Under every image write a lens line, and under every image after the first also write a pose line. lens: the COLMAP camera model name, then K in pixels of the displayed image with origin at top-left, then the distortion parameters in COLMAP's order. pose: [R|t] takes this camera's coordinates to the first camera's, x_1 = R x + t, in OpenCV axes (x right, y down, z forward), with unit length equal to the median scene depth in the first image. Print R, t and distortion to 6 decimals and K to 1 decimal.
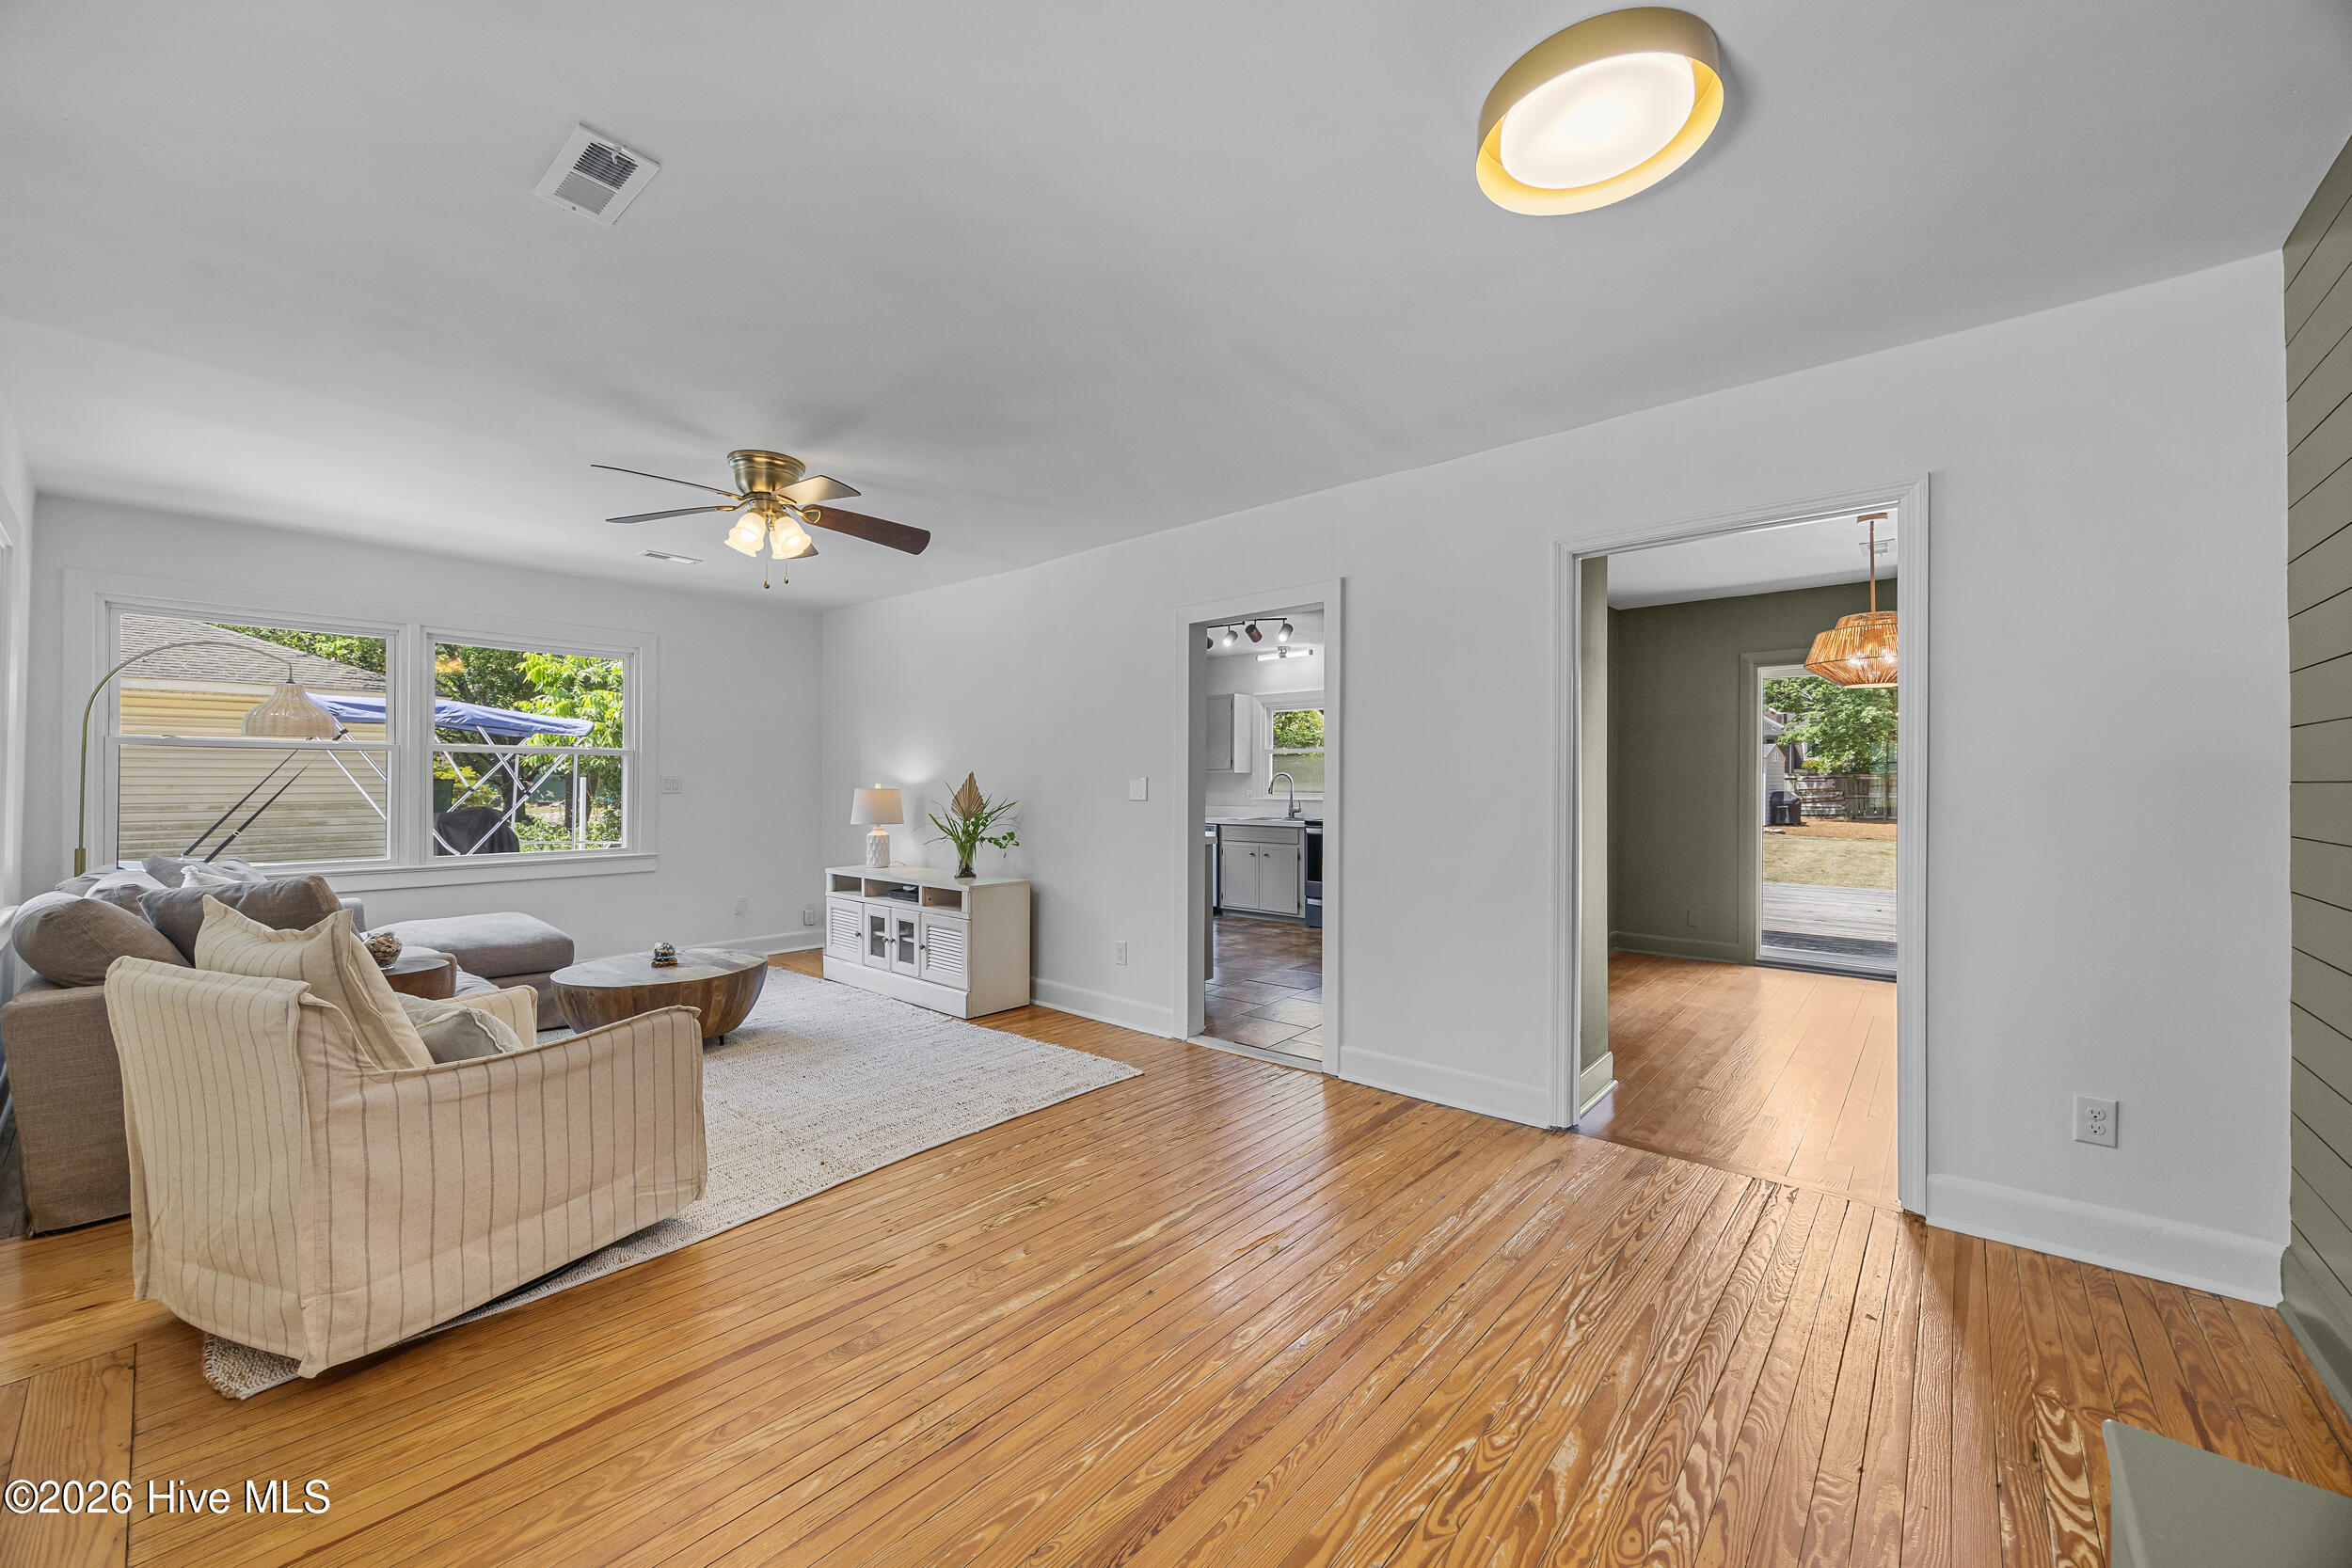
lens RADIAL K [[894.8, 0, 1173.2], [0, 894.8, 779.2], [0, 0, 1]] dist [-0.001153, 0.000650]
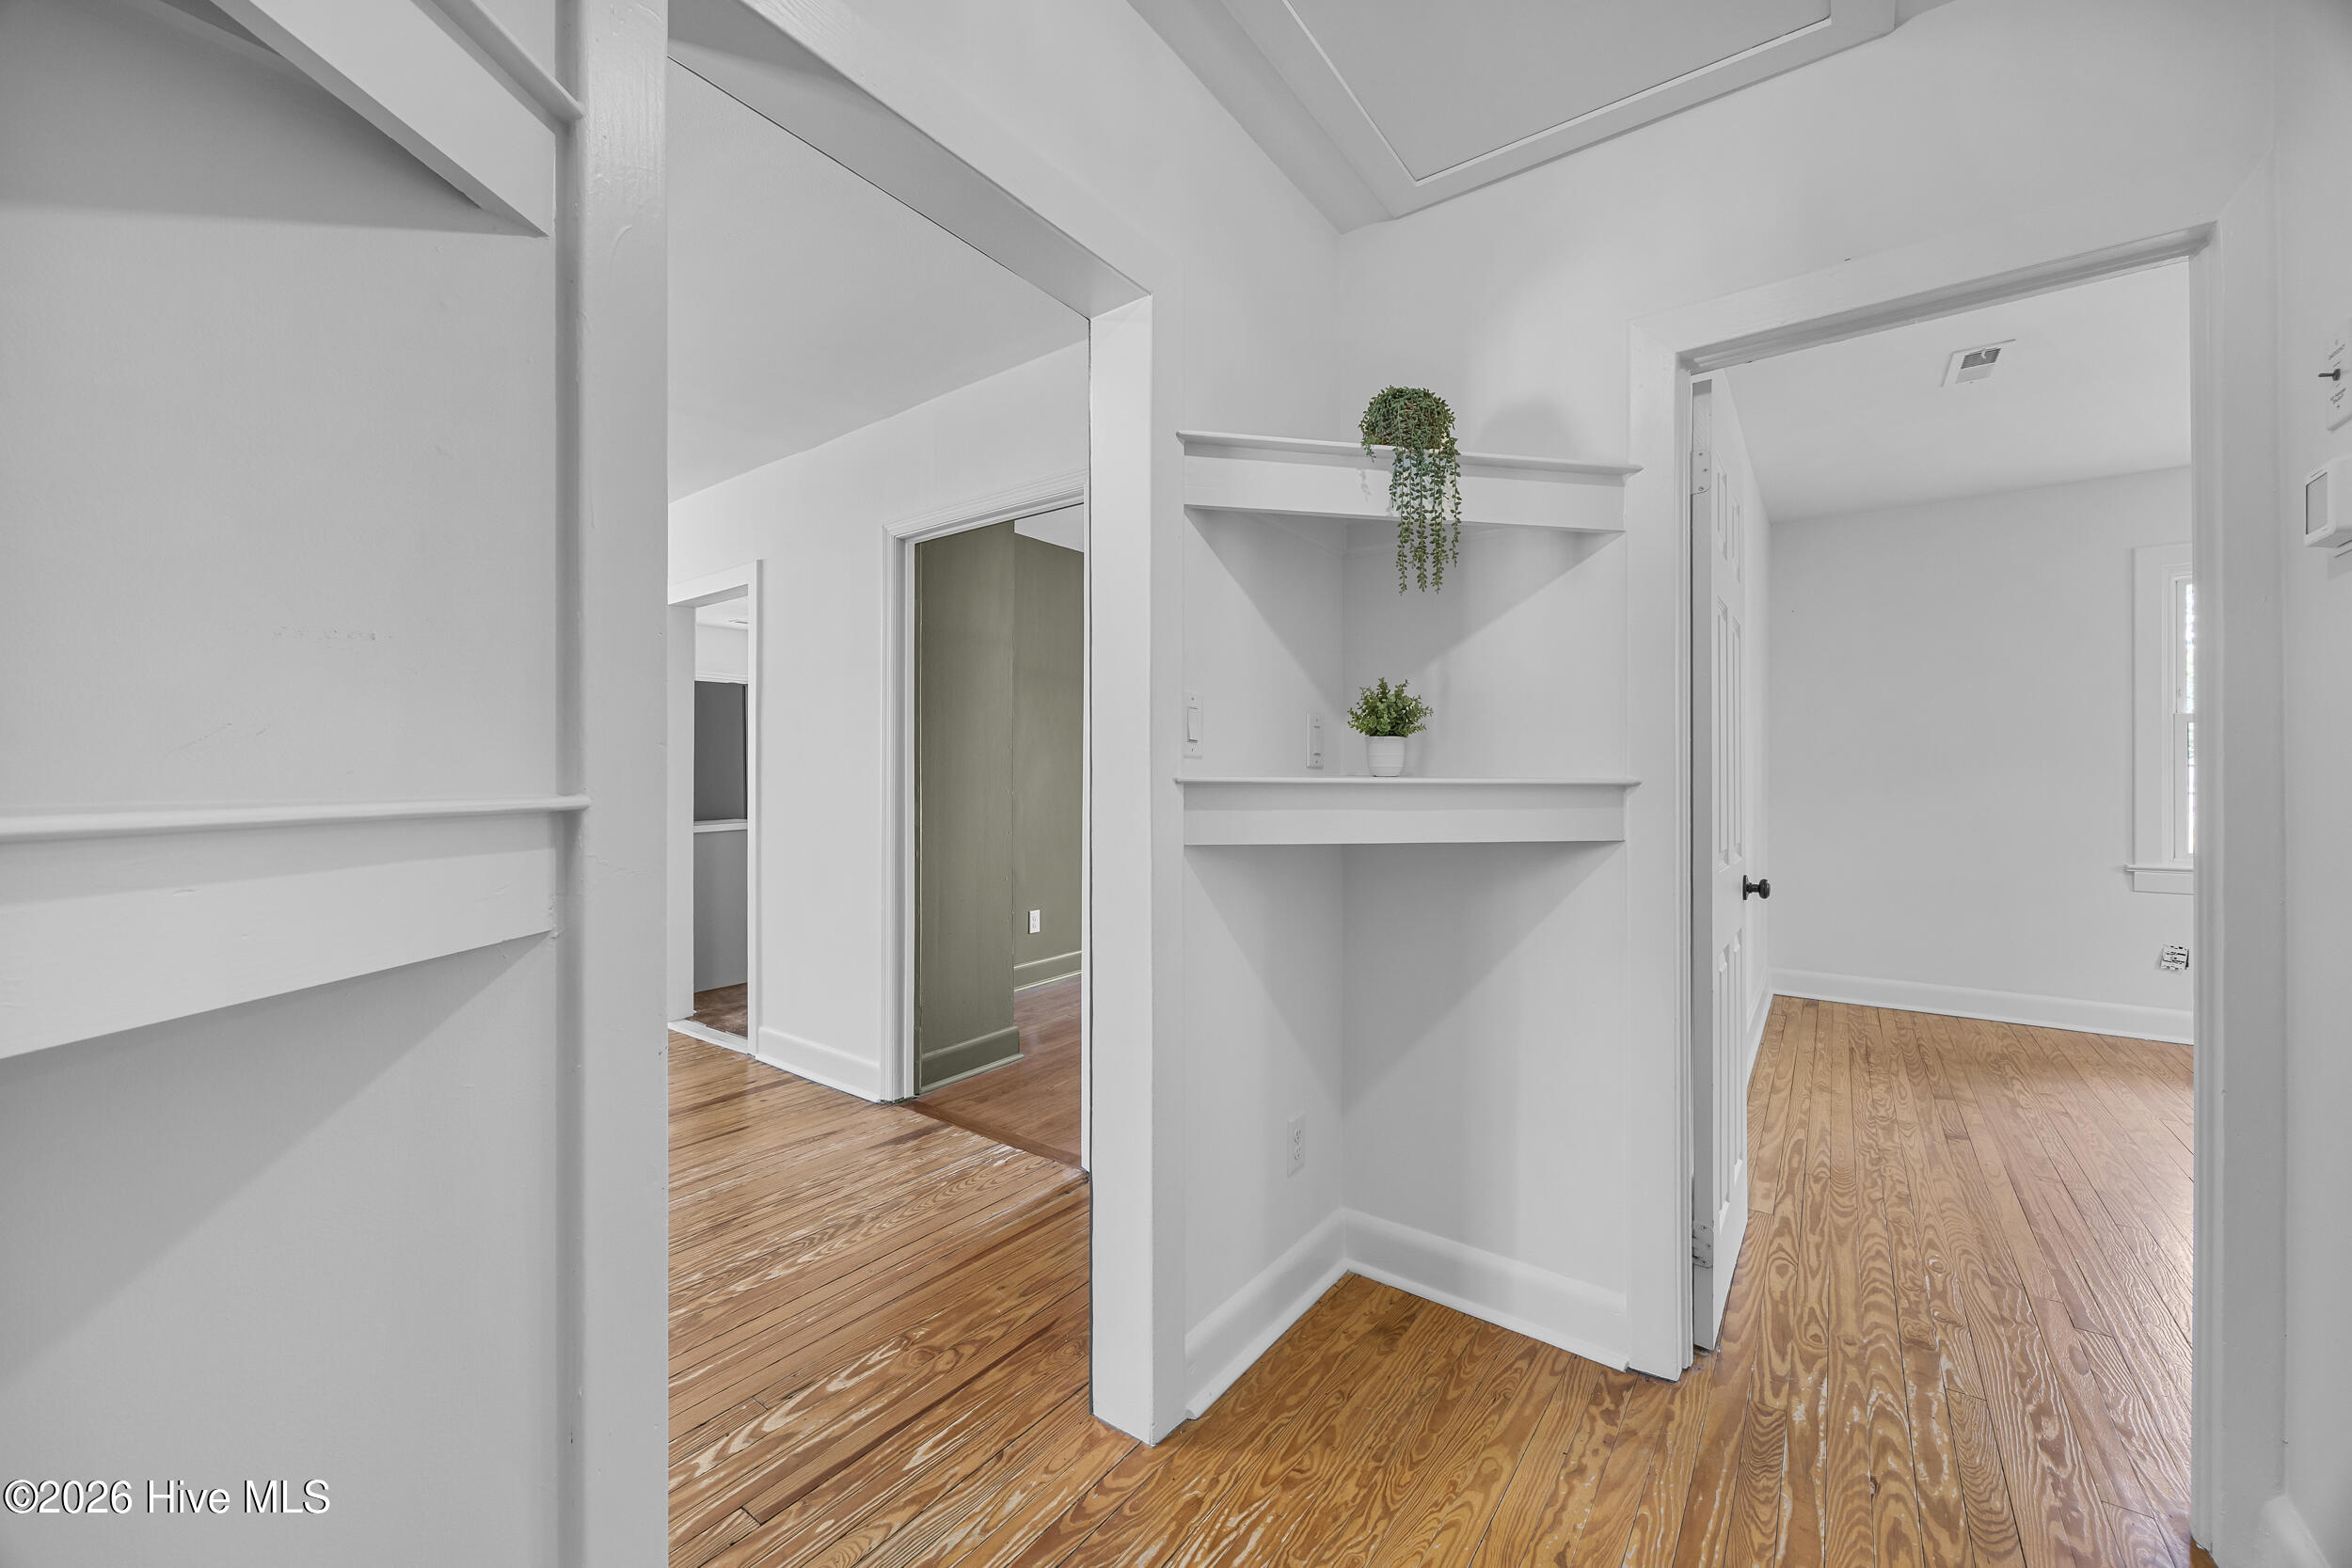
lens RADIAL K [[894.8, 0, 1173.0], [0, 894.8, 776.6], [0, 0, 1]] dist [-0.001153, 0.000650]
pose [[0.996736, -0.000670, 0.080733, 0.762385], [-0.000343, 0.999921, 0.012532, 0.006434], [-0.080735, -0.012519, 0.996657, -0.047763]]
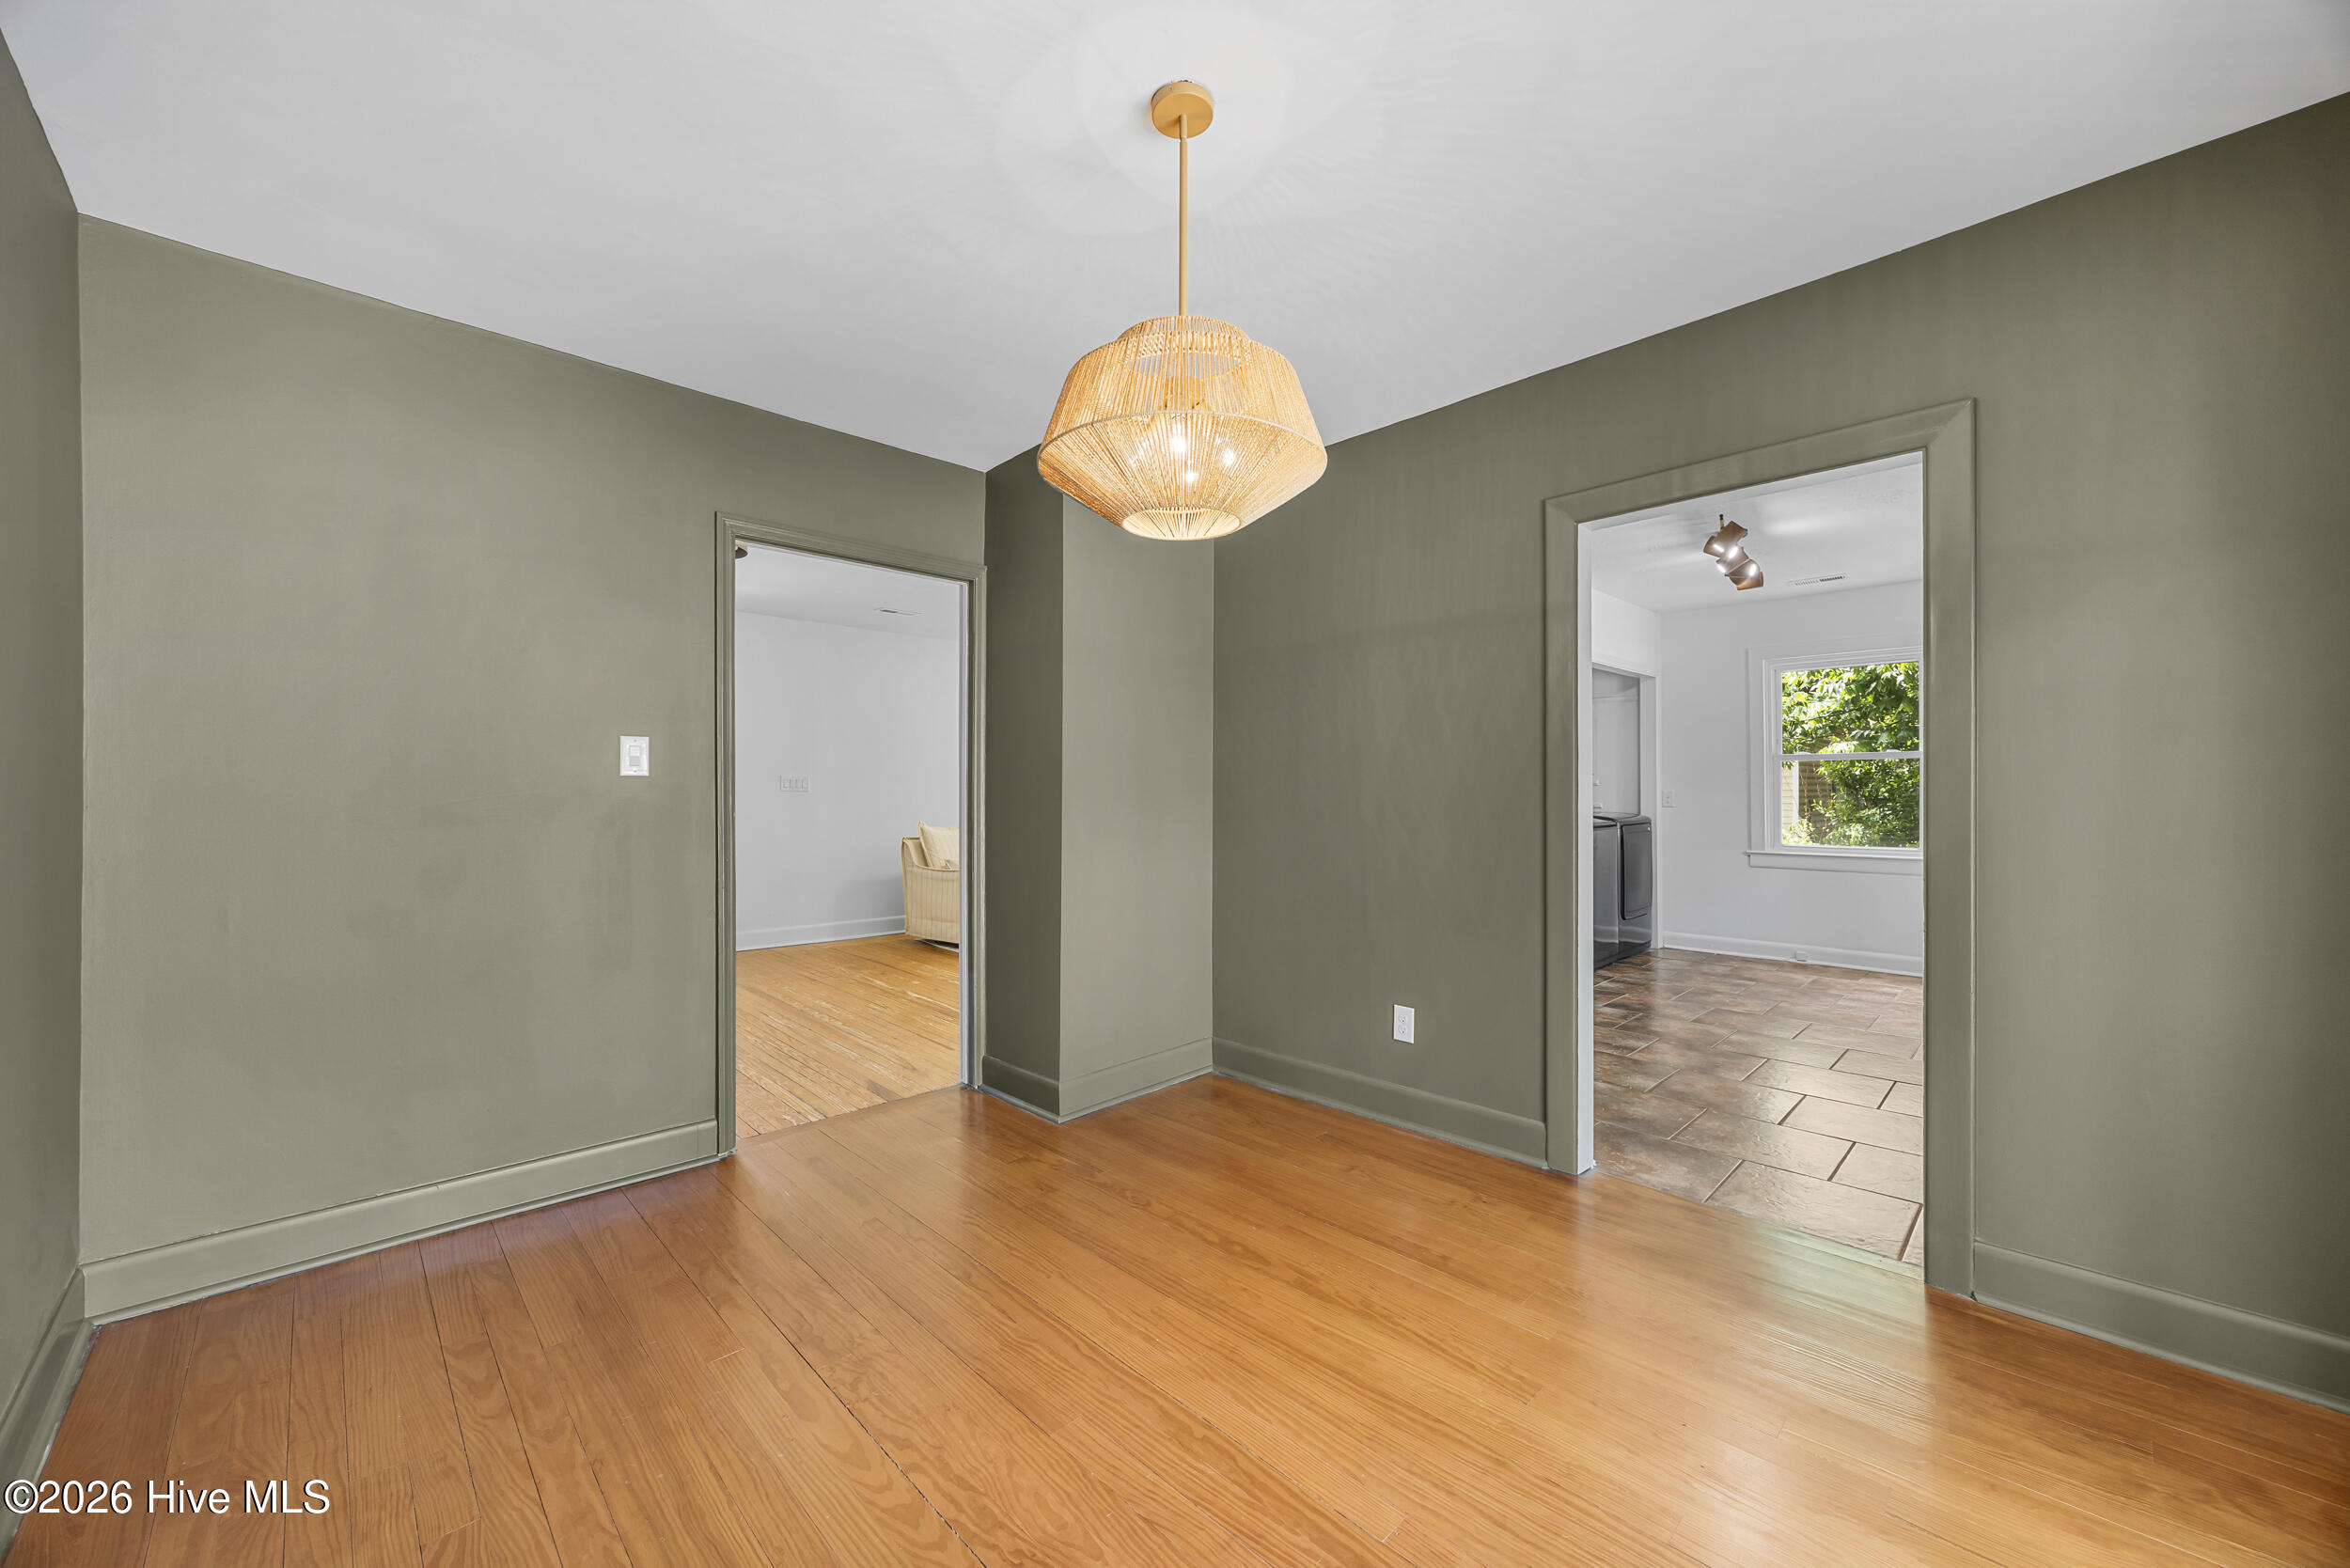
lens RADIAL K [[894.2, 0, 1182.6], [0, 894.2, 791.2], [0, 0, 1]] dist [-0.001153, 0.000650]
pose [[-0.076722, 0.000687, -0.997052, 1.785690], [0.005793, 0.999983, 0.000243, 0.016465], [0.997036, -0.005758, -0.076724, 1.557810]]
